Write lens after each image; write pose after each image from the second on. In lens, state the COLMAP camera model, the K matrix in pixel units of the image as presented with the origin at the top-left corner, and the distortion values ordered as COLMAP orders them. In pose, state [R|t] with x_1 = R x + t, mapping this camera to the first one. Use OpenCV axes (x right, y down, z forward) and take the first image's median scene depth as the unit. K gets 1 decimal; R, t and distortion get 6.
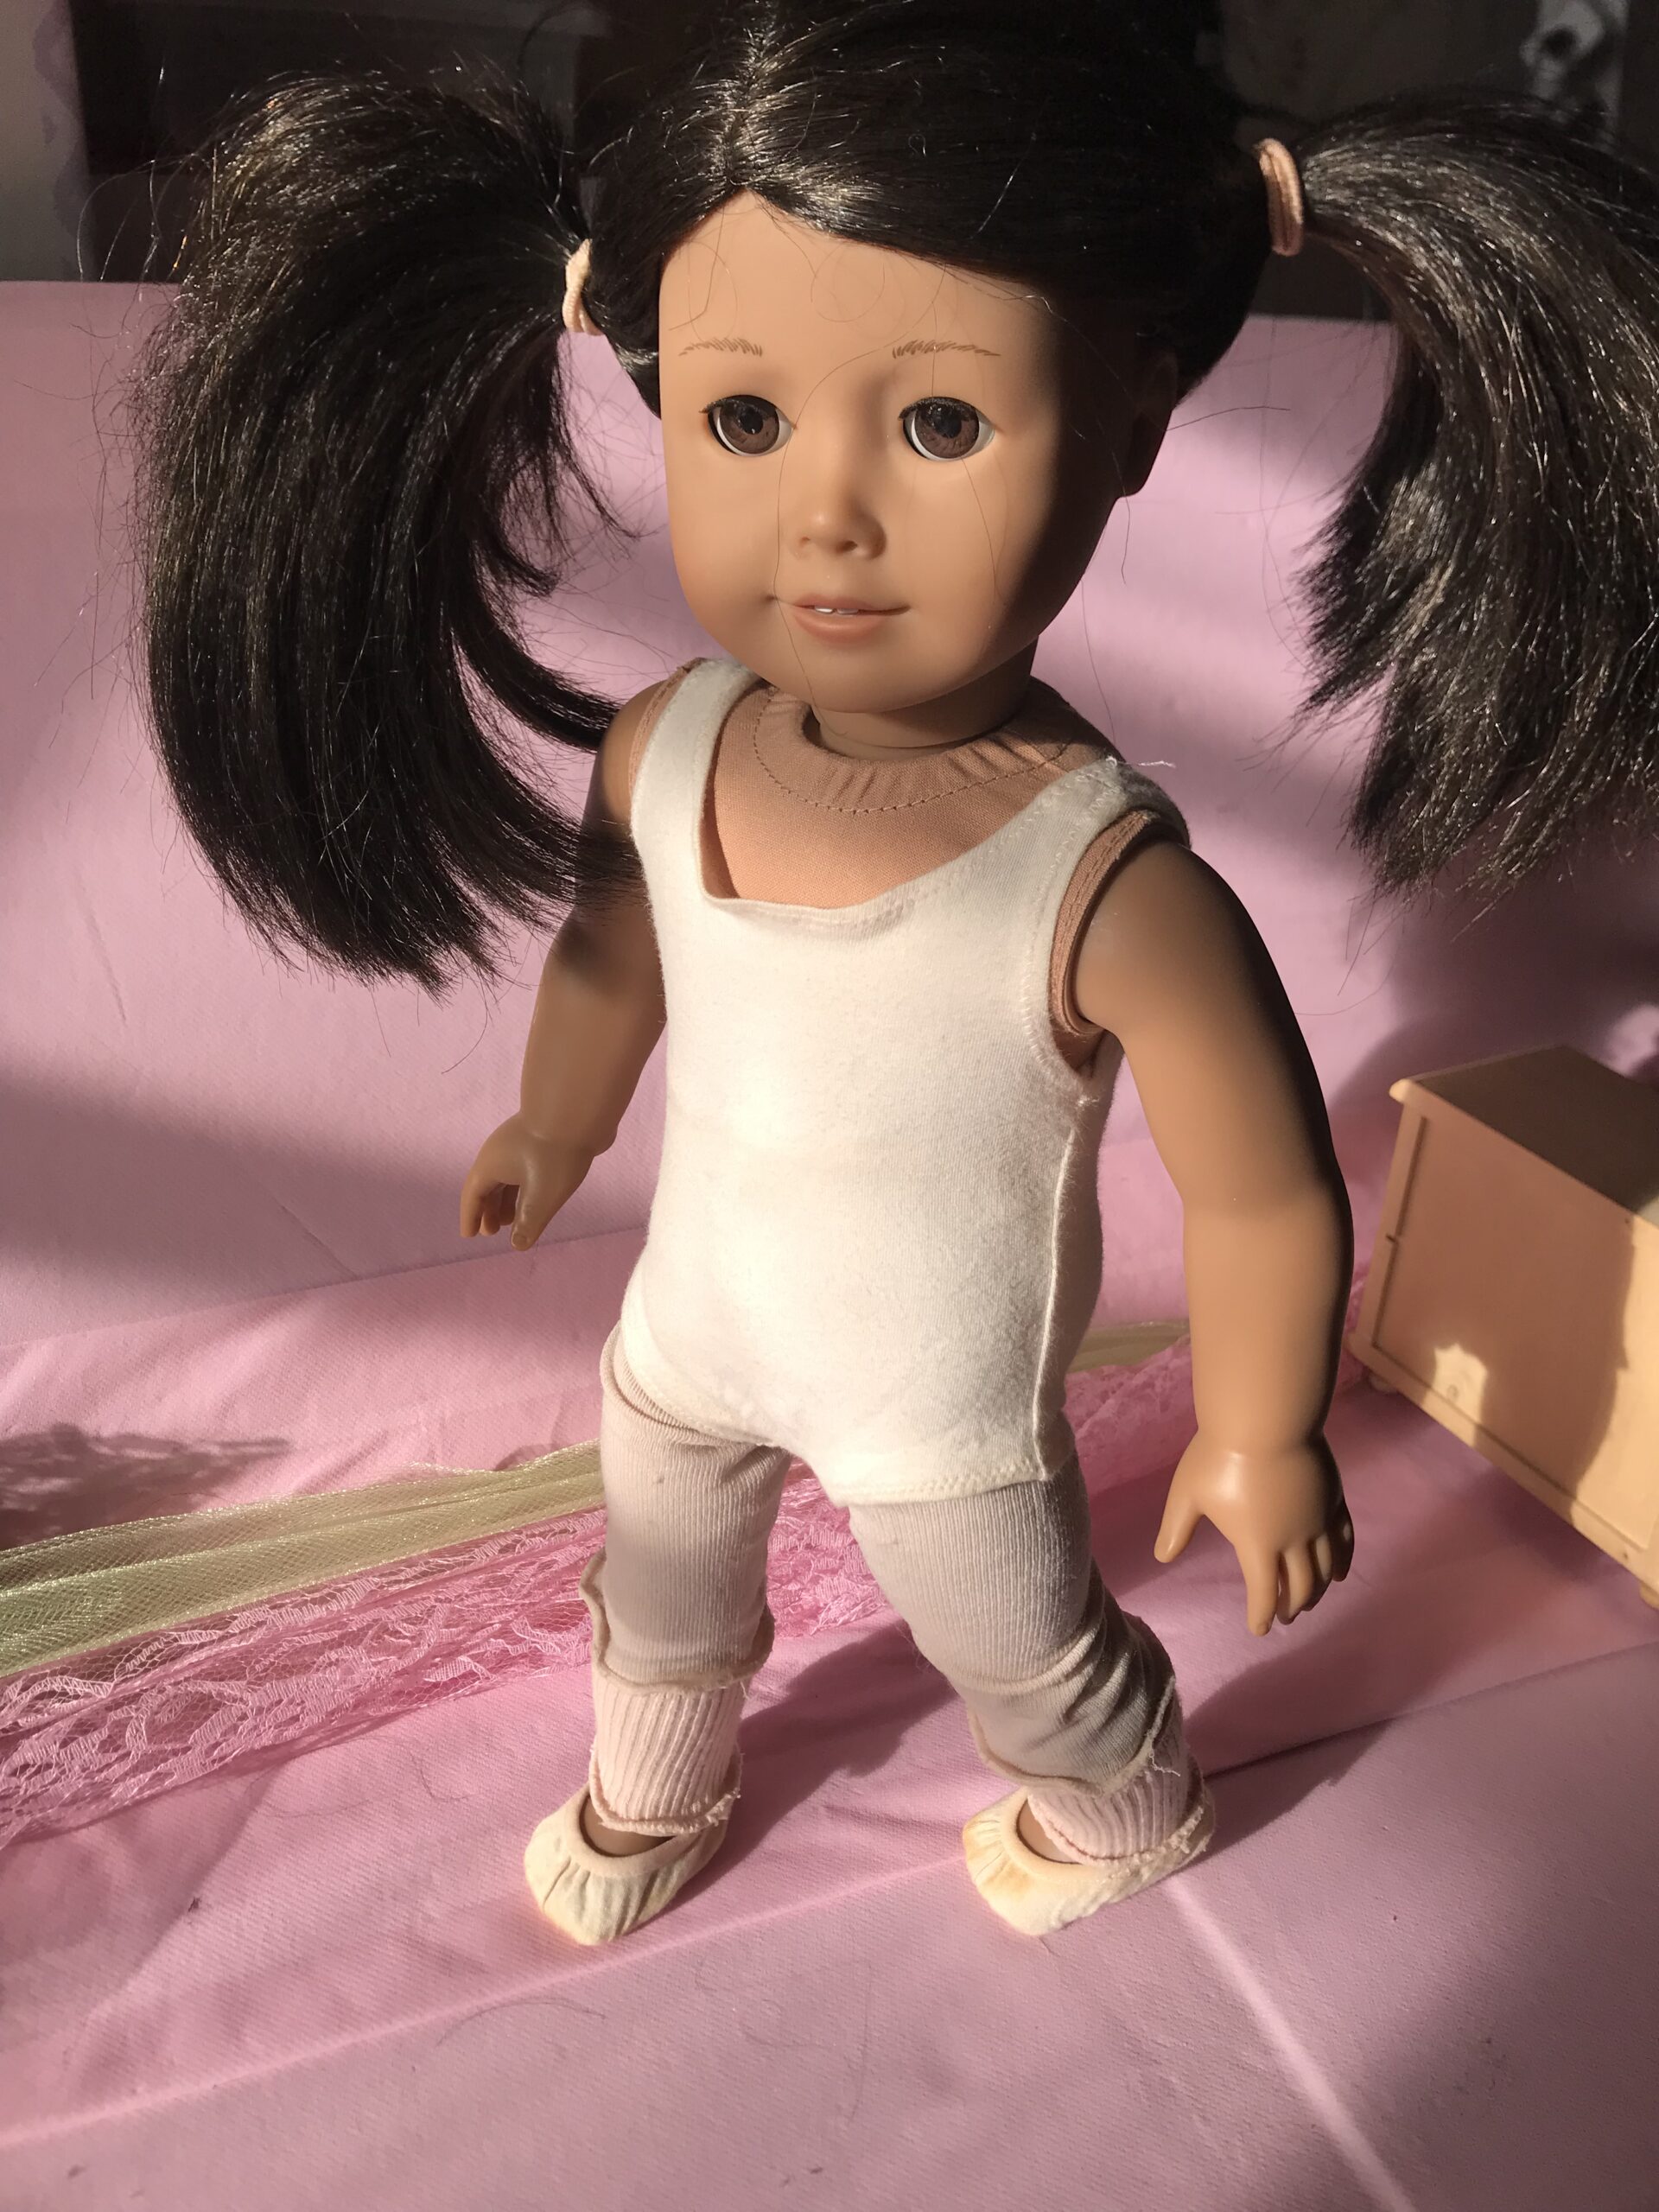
lens RADIAL K [[1913.0, 0, 829.5], [0, 1913.0, 1106.0], [0, 0, 1]] dist [0.225257, -0.492820]
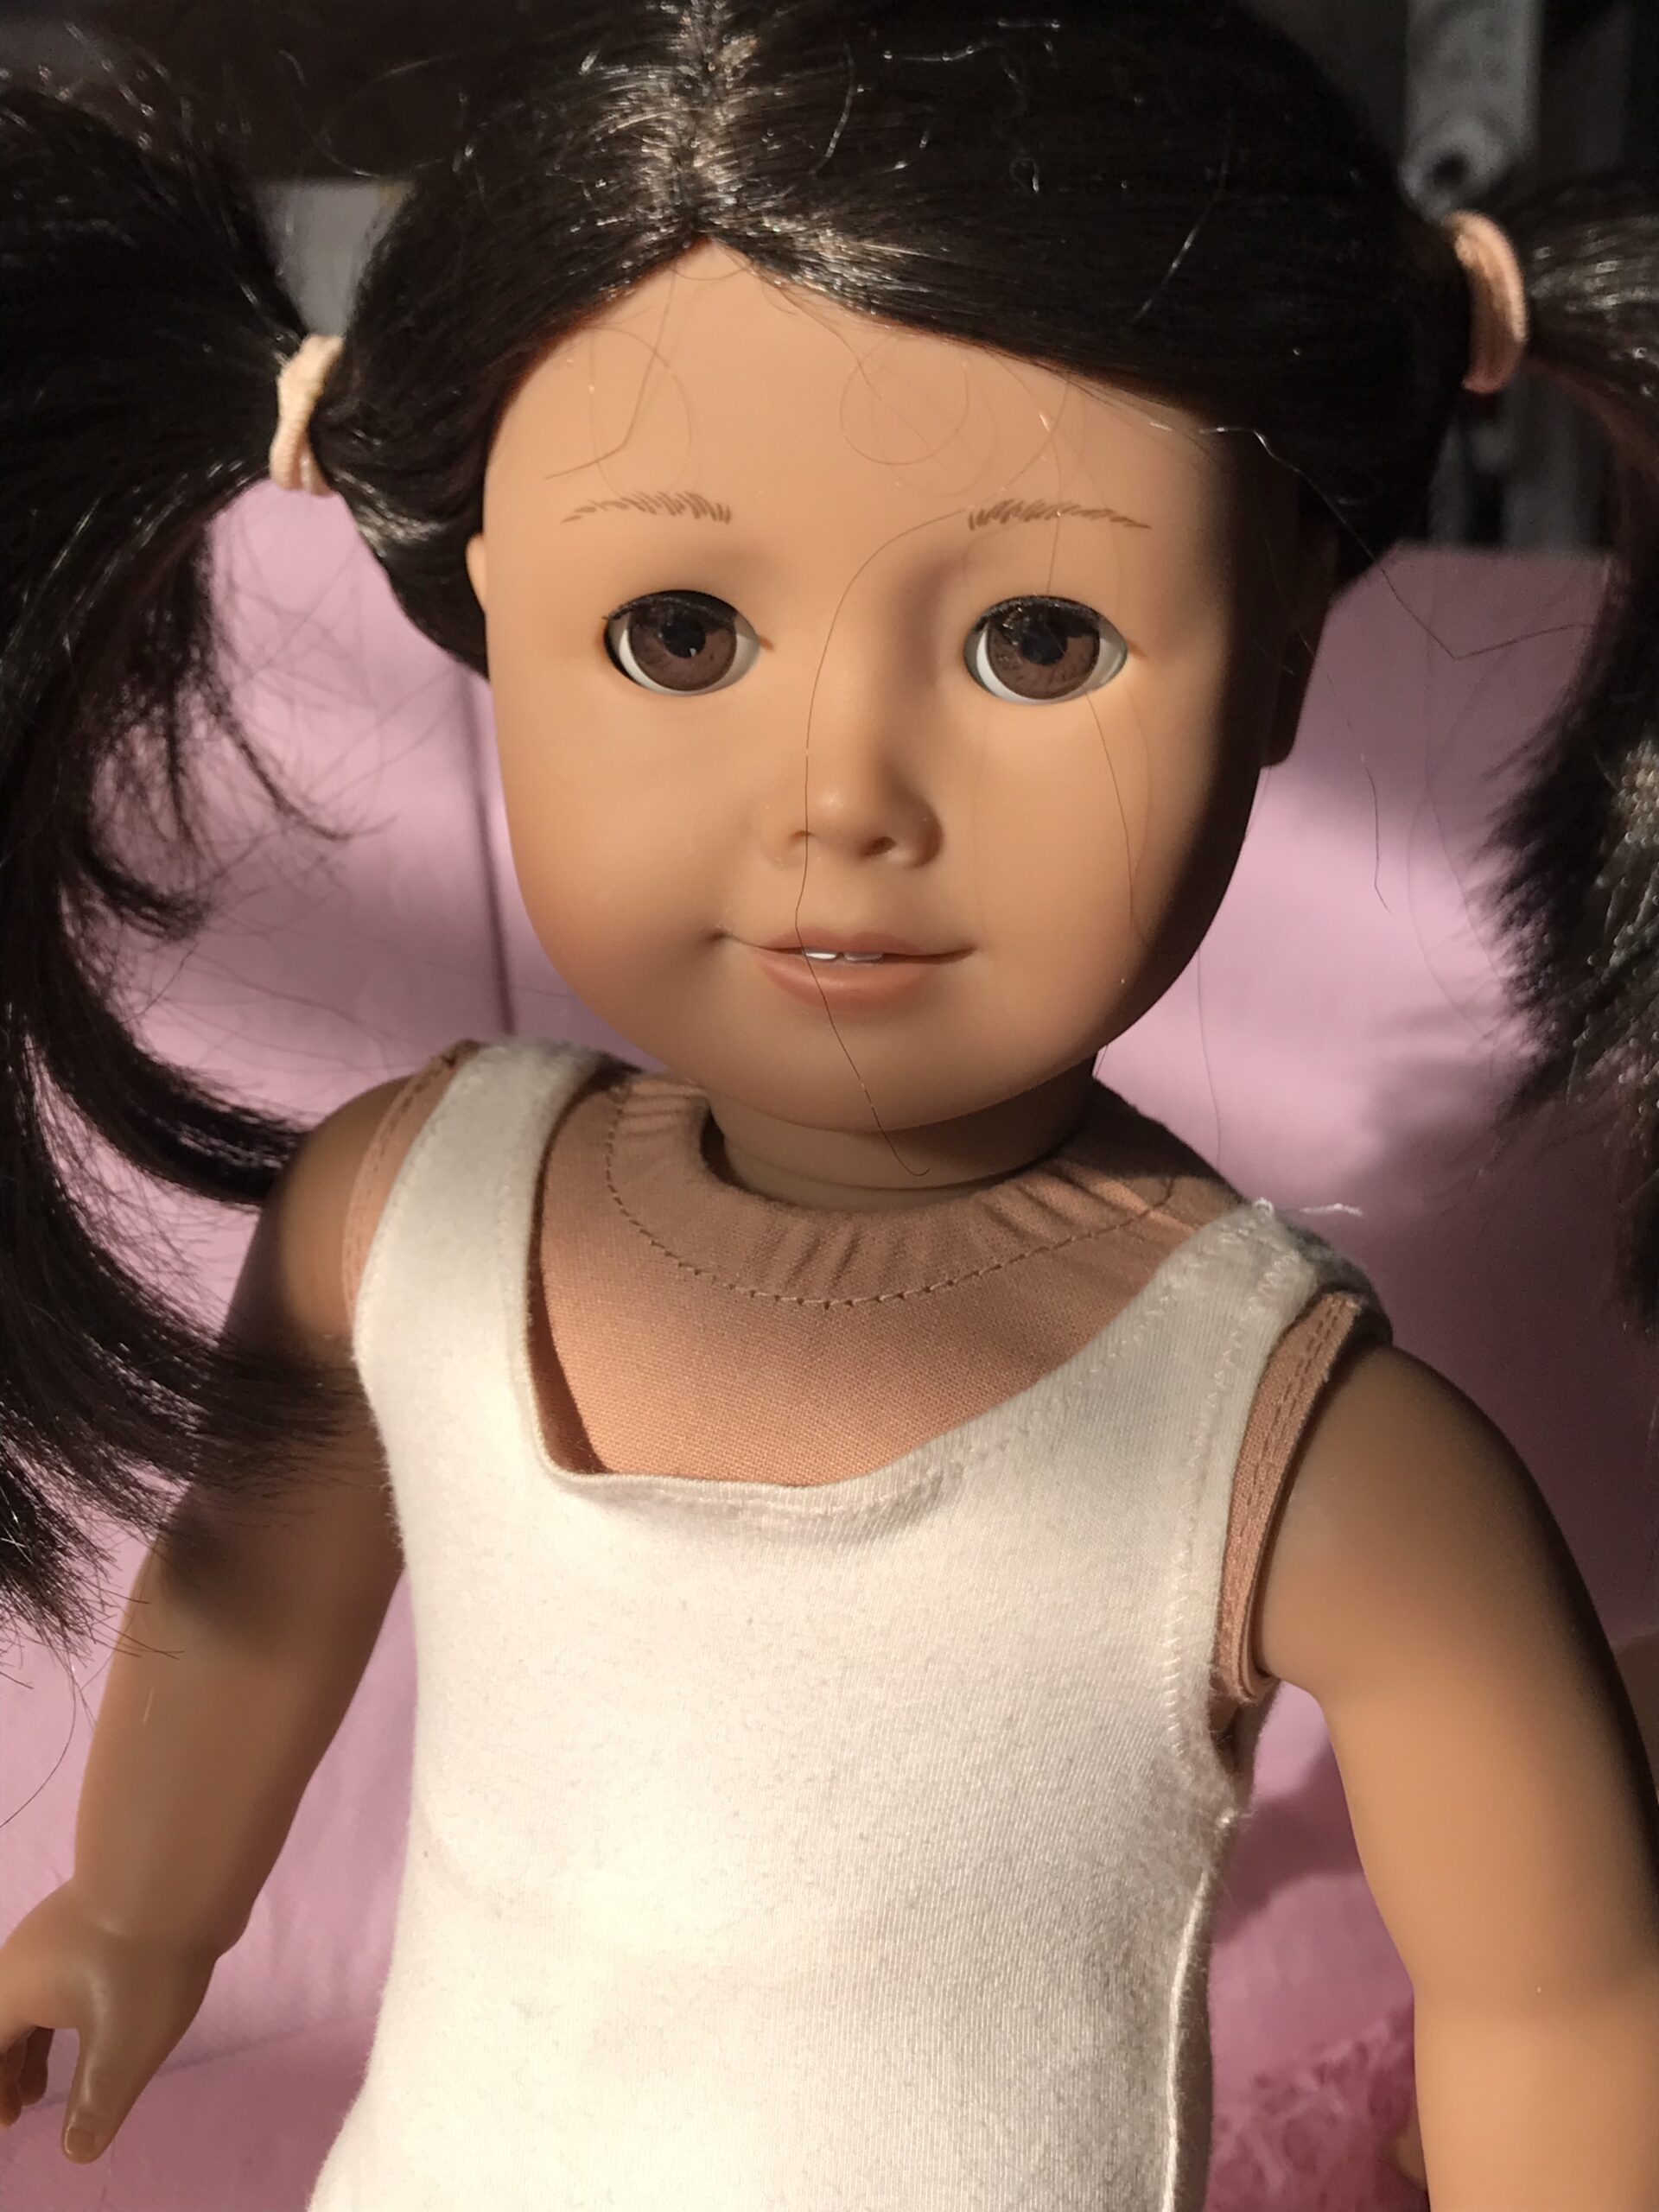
lens RADIAL K [[2901.8, 0, 777.2], [0, 2901.8, 1111.7], [0, 0, 1]] dist [0.330634, -1.541799]
pose [[0.980215, -0.020068, 0.196915, -0.166456], [0.058323, 0.979963, -0.190451, -0.050916], [-0.189147, 0.198167, 0.961745, 0.197120]]
